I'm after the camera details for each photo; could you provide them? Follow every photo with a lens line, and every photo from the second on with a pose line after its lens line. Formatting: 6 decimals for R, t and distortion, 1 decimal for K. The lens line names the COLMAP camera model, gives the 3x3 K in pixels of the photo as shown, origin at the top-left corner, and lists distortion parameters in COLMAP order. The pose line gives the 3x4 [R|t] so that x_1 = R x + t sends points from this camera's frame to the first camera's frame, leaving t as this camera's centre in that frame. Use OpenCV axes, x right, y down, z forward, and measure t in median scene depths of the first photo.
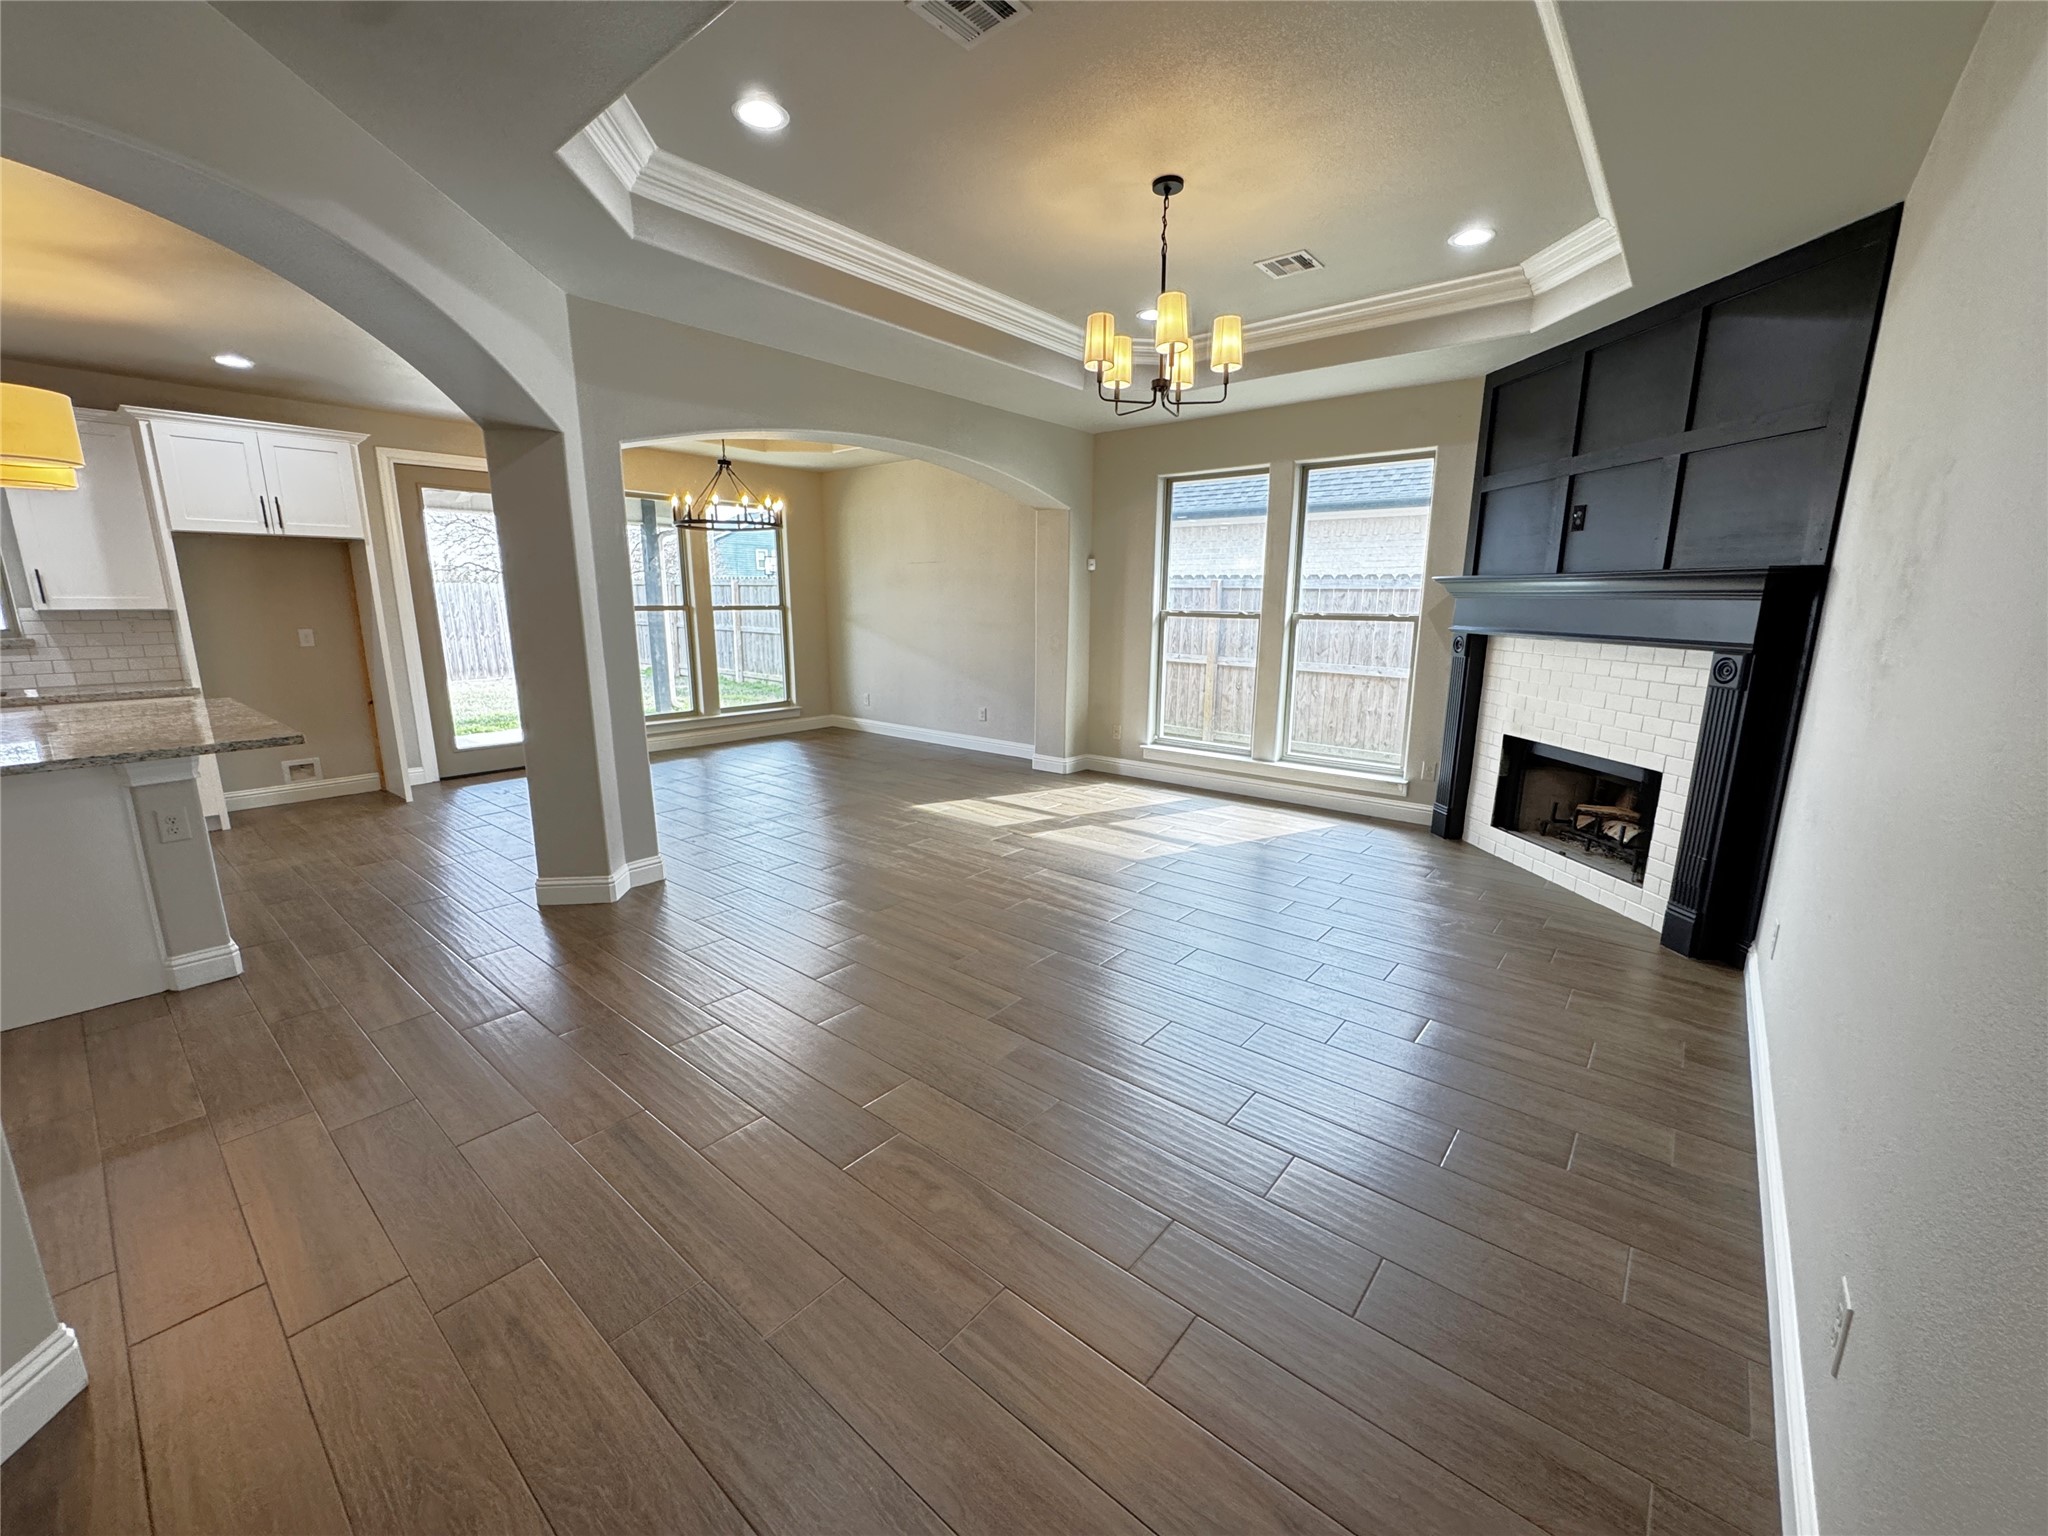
lens RADIAL K [[814.9, 0, 1025.0], [0, 814.9, 768.8], [0, 0, 1]] dist [-0.002628, -0.000424]
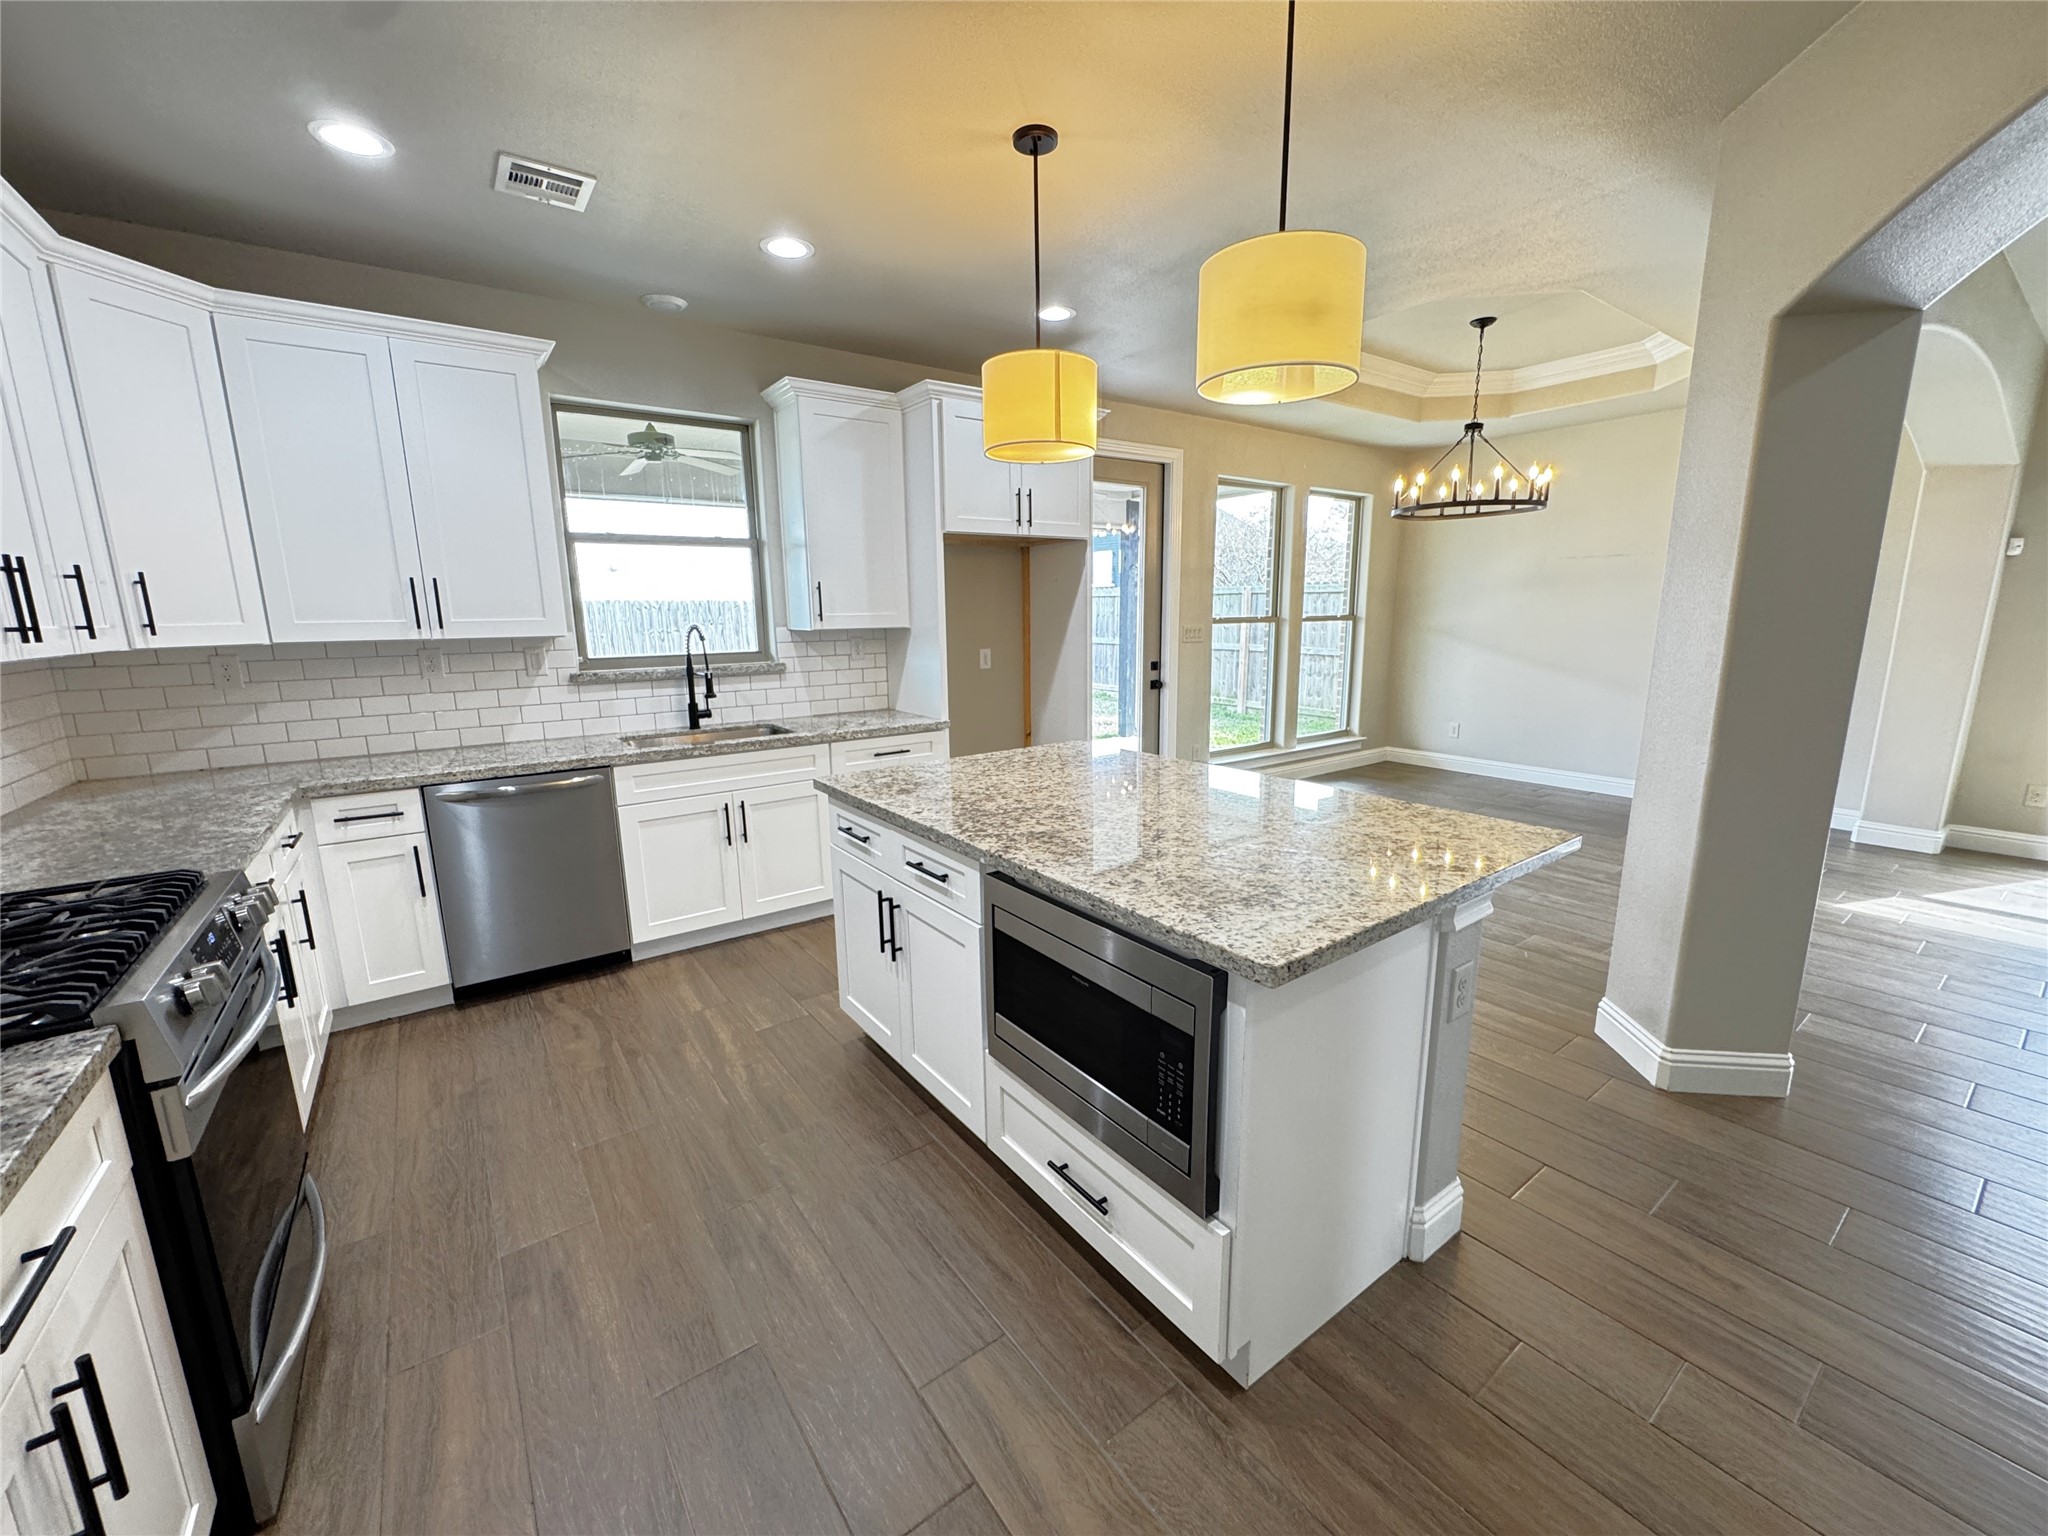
lens RADIAL K [[814.9, 0, 1020.5], [0, 814.9, 764.3], [0, 0, 1]] dist [-0.002628, -0.000424]
pose [[0.968519, 0.029915, -0.247137, -0.636048], [-0.034354, 0.999316, -0.013665, -0.039779], [0.246559, 0.021725, 0.968884, 0.182346]]
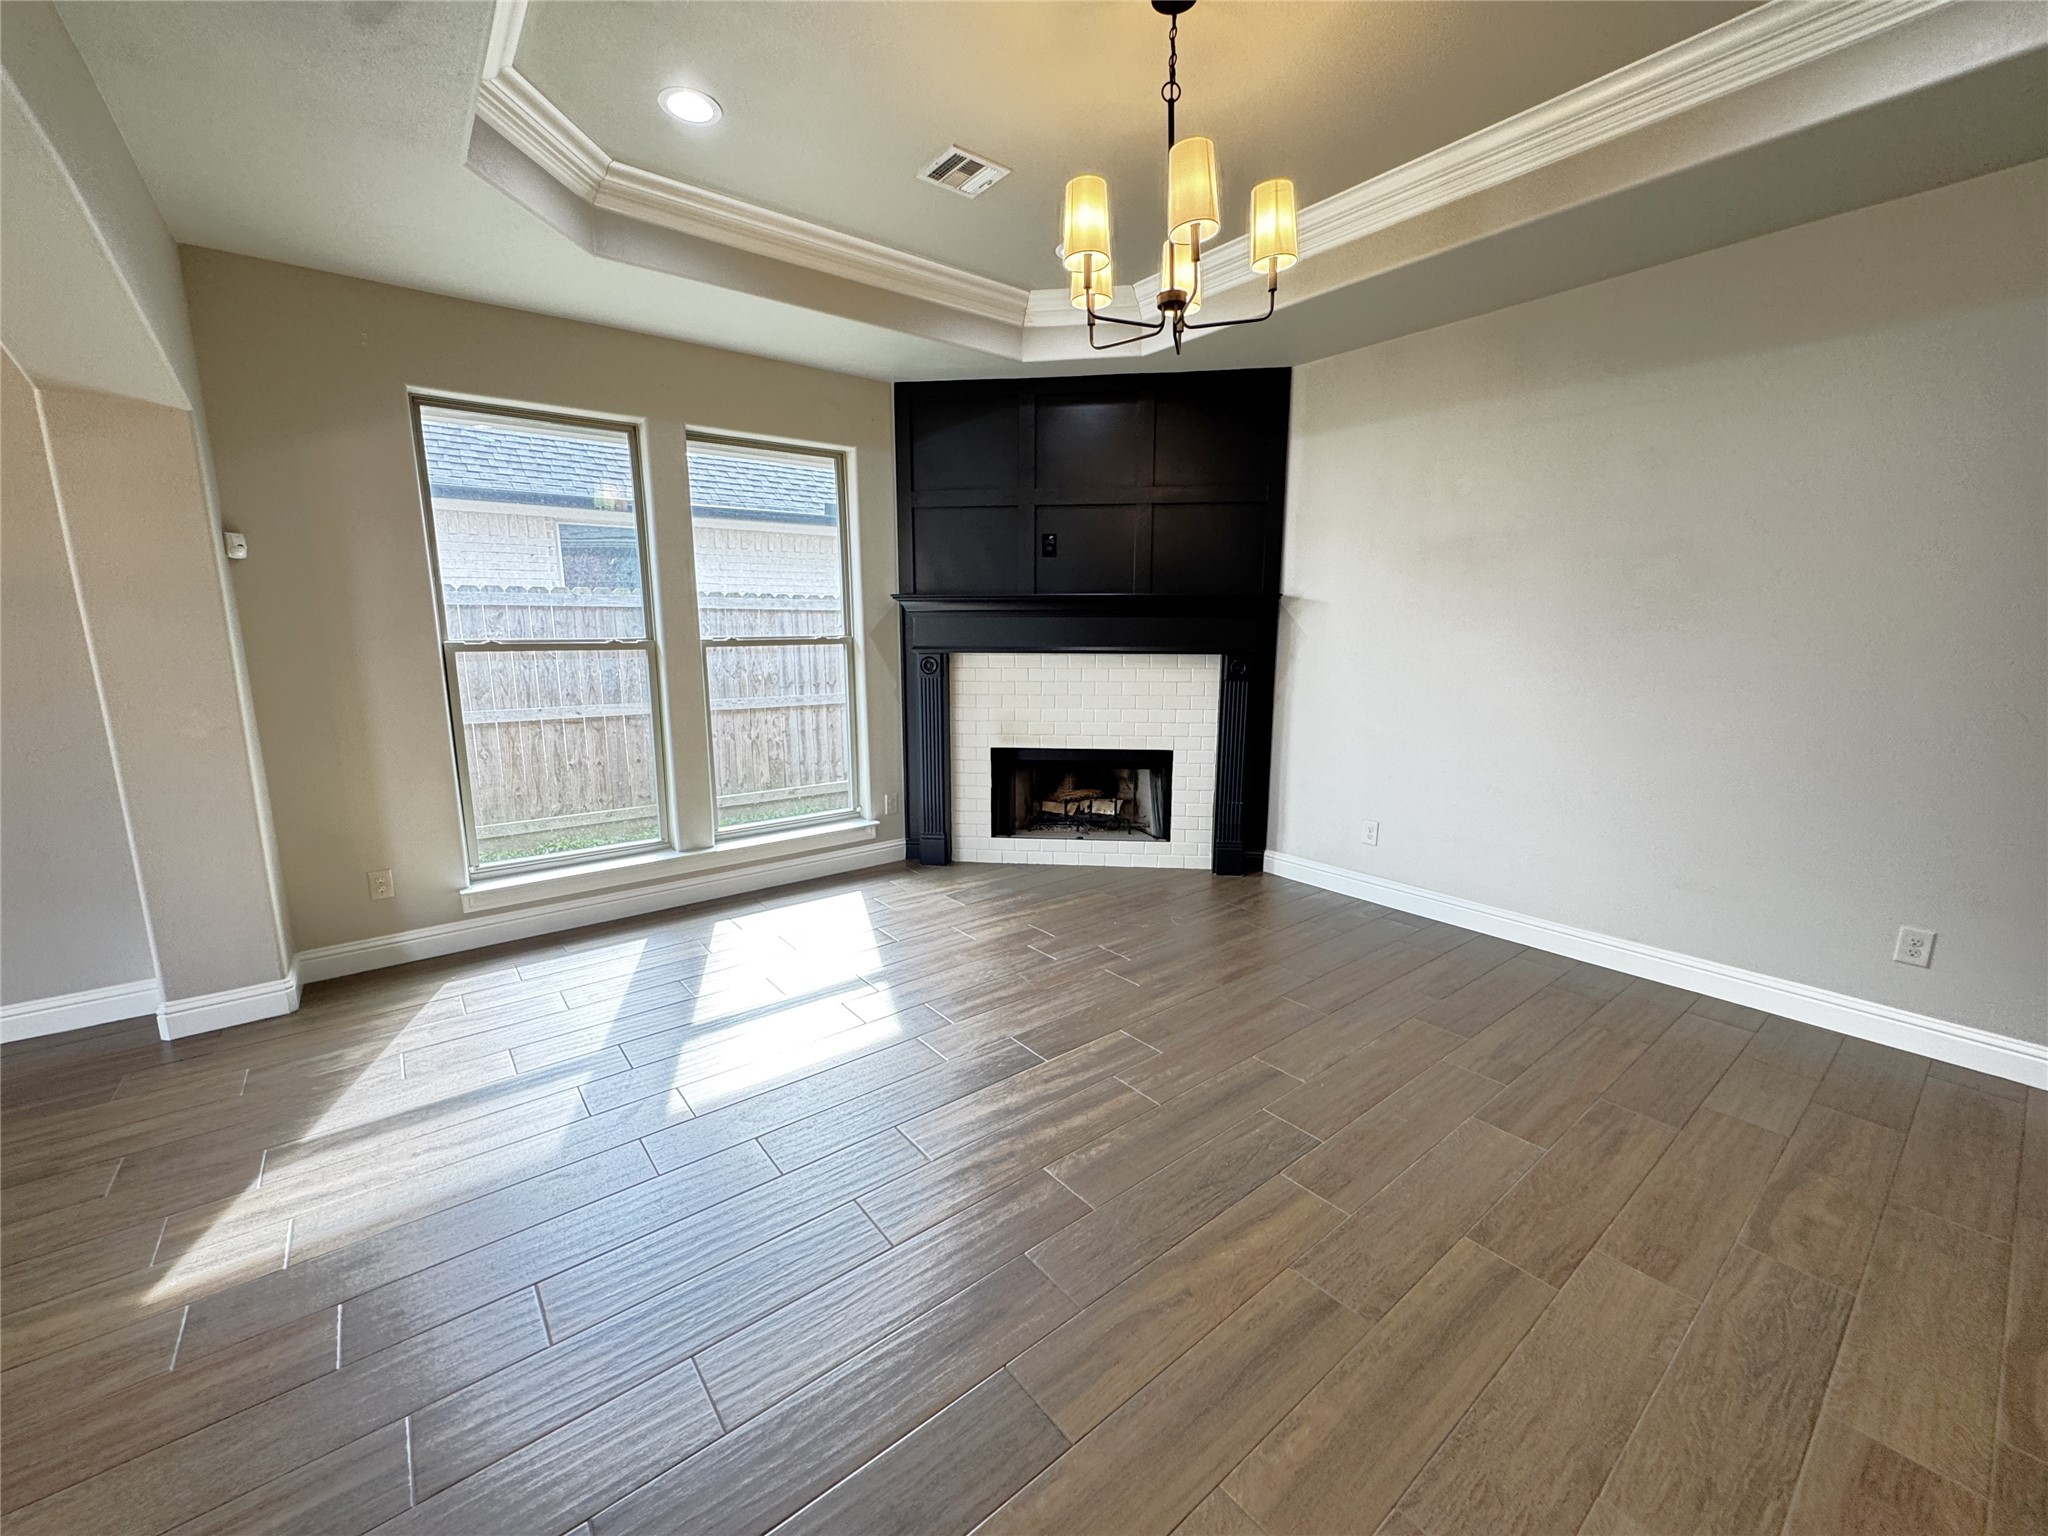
lens RADIAL K [[814.9, 0, 1018.1], [0, 814.9, 770.8], [0, 0, 1]] dist [-0.002628, -0.000424]
pose [[0.207776, -0.182904, 0.960924, -0.329493], [0.203640, 0.968927, 0.140396, -0.124444], [-0.956744, 0.166512, 0.238567, 0.591357]]
